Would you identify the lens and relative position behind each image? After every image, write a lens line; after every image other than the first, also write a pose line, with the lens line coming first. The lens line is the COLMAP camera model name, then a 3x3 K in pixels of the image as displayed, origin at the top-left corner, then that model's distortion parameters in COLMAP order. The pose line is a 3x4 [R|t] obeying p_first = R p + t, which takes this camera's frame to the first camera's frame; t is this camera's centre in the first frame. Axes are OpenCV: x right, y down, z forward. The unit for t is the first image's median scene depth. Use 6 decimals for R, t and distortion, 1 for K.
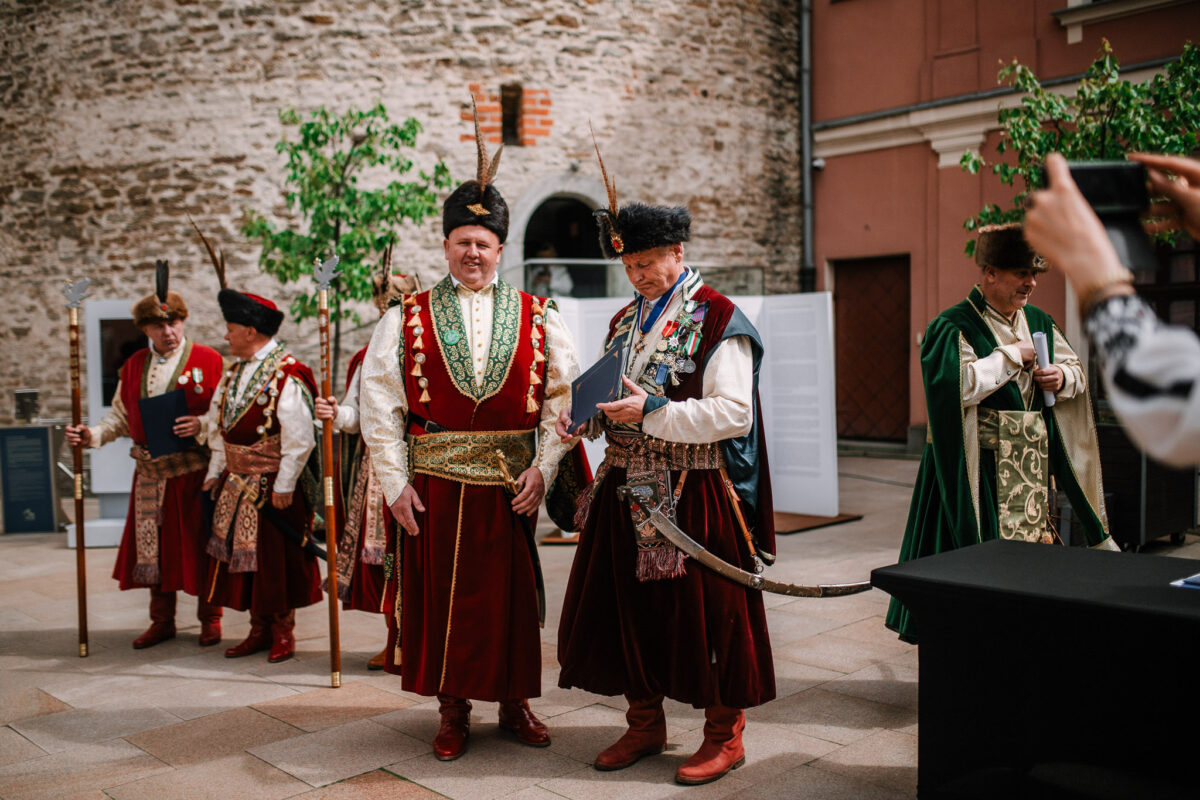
lens RADIAL K [[1133.3, 0, 597.4], [0, 1133.3, 384.3], [0, 0, 1]] dist [-0.030842, 0.000000]
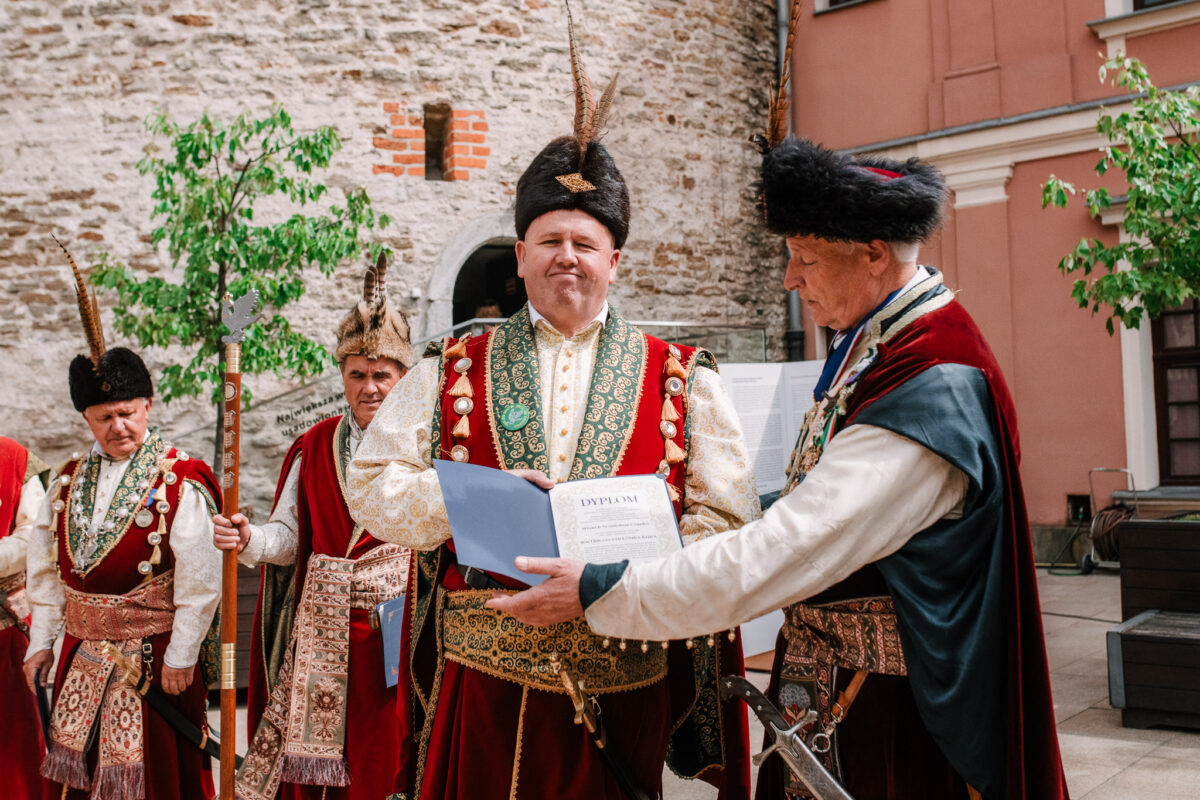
lens RADIAL K [[1278.1, 0, 598.2], [0, 1278.1, 345.8], [0, 0, 1]] dist [-0.035194, 0.000000]
pose [[0.996366, -0.008273, 0.084774, -0.040930], [0.016648, 0.994992, -0.098562, -0.004537], [-0.083534, 0.099615, 0.991513, 0.114513]]
